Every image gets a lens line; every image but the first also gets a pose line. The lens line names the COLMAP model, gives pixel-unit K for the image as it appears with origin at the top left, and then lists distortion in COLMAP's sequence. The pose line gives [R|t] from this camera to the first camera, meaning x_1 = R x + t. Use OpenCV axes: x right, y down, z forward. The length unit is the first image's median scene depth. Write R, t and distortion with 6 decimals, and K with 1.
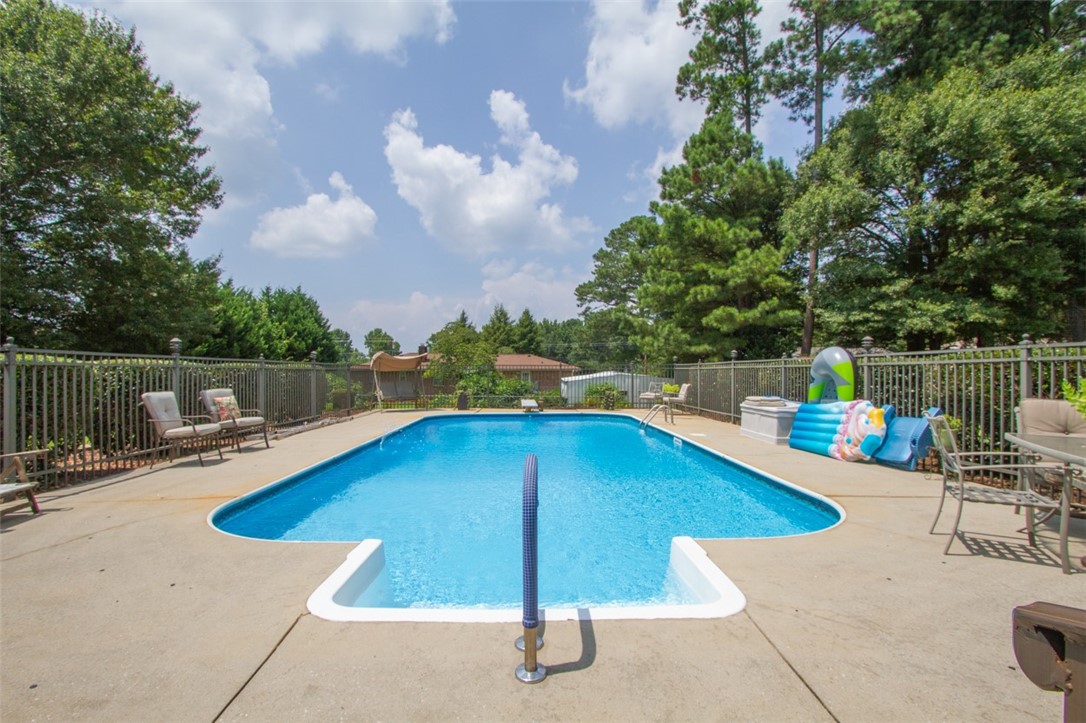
lens RADIAL K [[499.4, 0, 547.4], [0, 499.4, 365.0], [0, 0, 1]] dist [-0.011314, -0.000259]
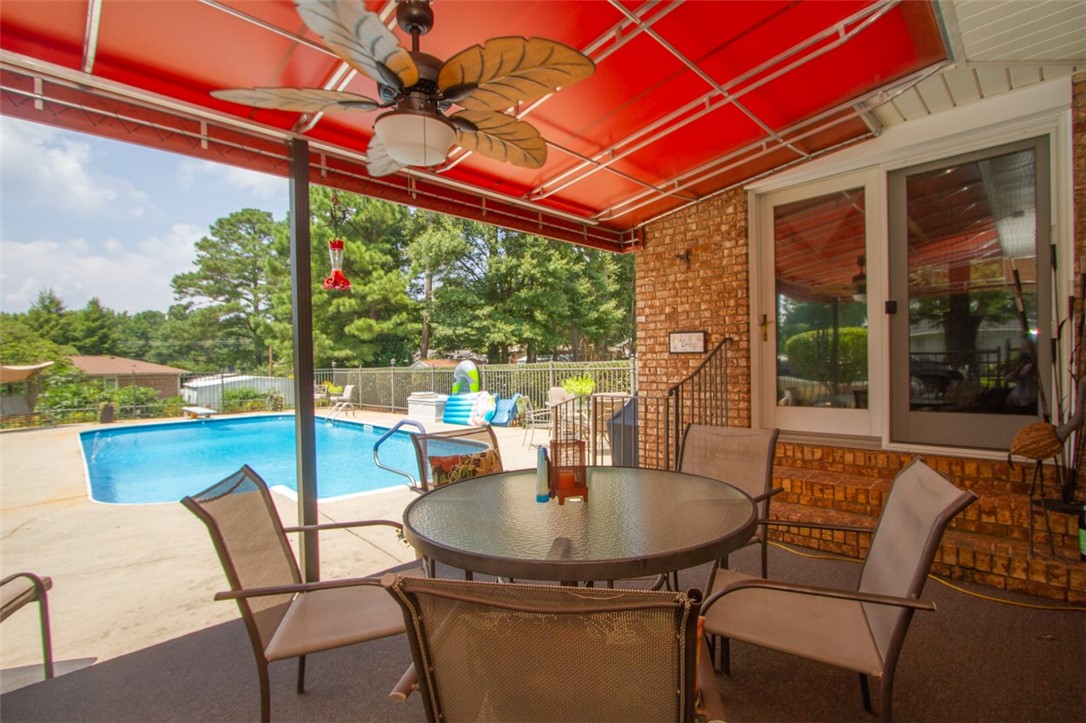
lens RADIAL K [[499.4, 0, 541.9], [0, 499.4, 367.6], [0, 0, 1]] dist [-0.011314, -0.000259]
pose [[0.731706, -0.014480, 0.681466, -0.139038], [0.008690, 0.999891, 0.011914, -0.010855], [-0.681565, -0.002796, 0.731752, -0.144169]]
